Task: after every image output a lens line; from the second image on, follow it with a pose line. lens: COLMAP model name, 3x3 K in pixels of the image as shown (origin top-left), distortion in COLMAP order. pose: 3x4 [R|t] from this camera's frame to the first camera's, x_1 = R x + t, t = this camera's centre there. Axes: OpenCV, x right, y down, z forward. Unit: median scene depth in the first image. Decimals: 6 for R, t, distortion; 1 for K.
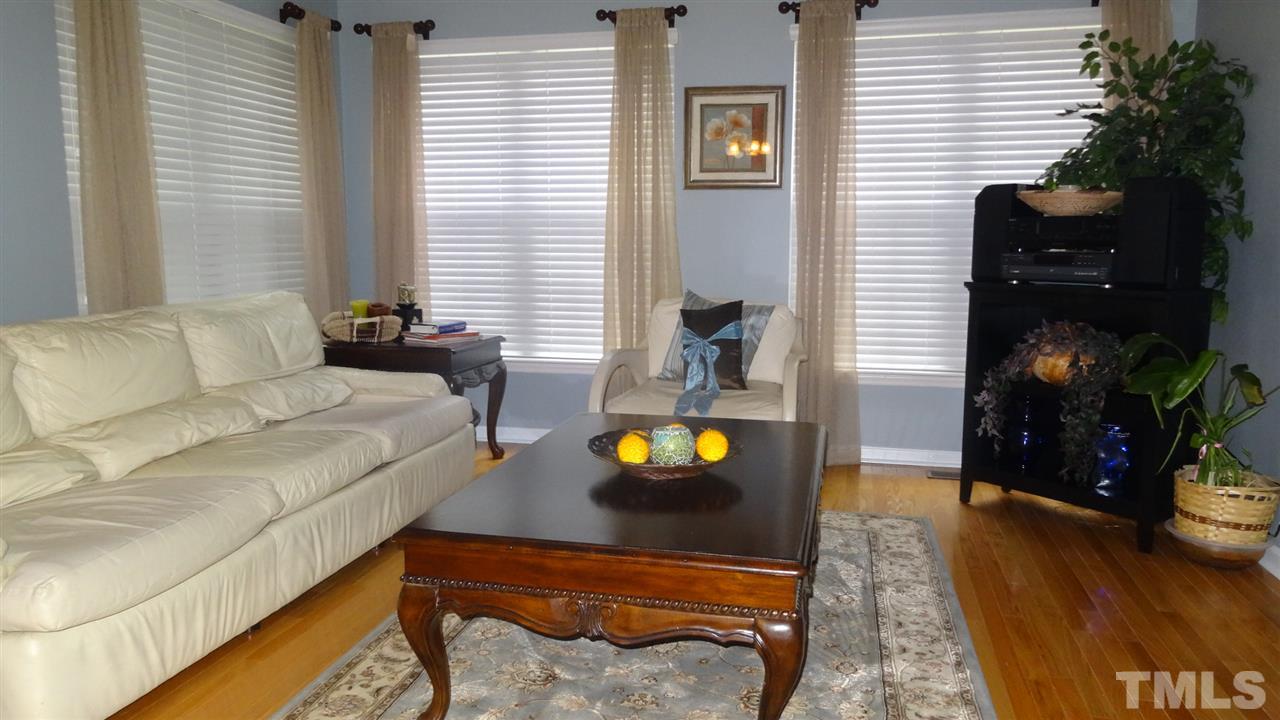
lens RADIAL K [[912.8, 0, 638.6], [0, 912.8, 367.9], [0, 0, 1]] dist [0.002895, 0.002179]
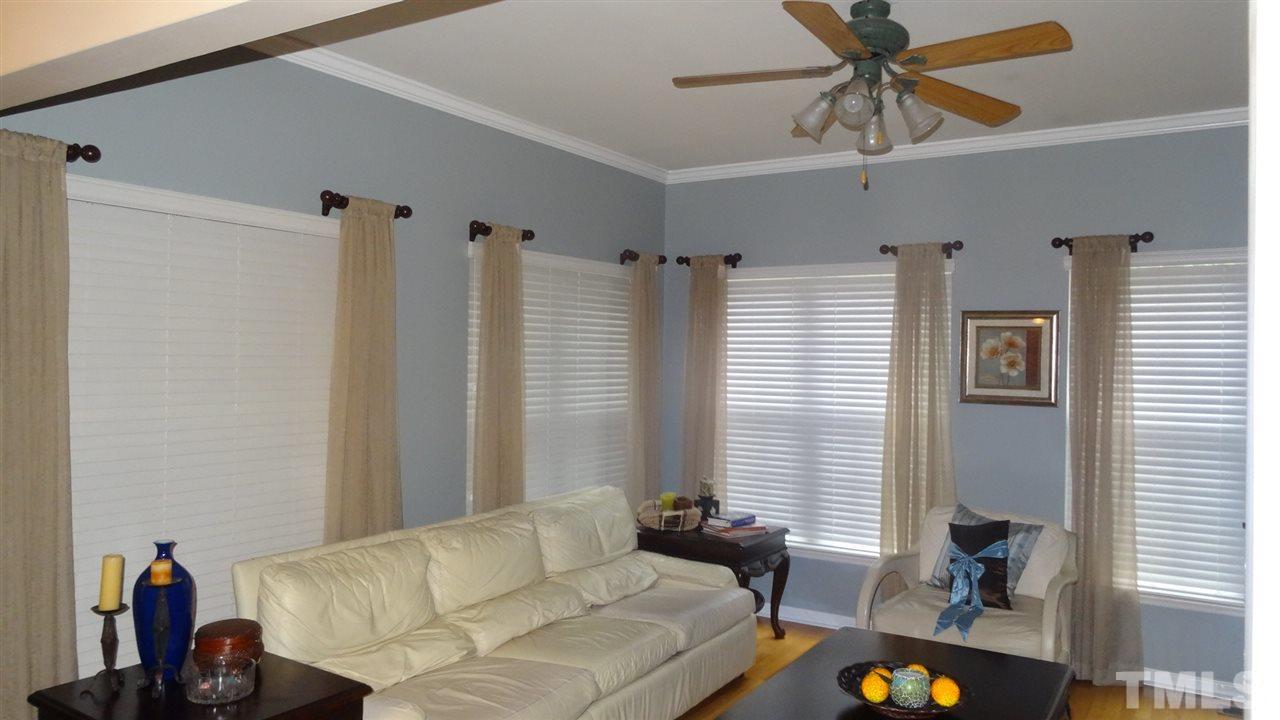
lens RADIAL K [[912.8, 0, 647.5], [0, 912.8, 356.8], [0, 0, 1]] dist [0.002895, 0.002179]
pose [[0.947176, 0.012943, -0.320452, 0.049991], [-0.057526, 0.989837, -0.130053, -0.093278], [0.315512, 0.141617, 0.938294, -0.156995]]
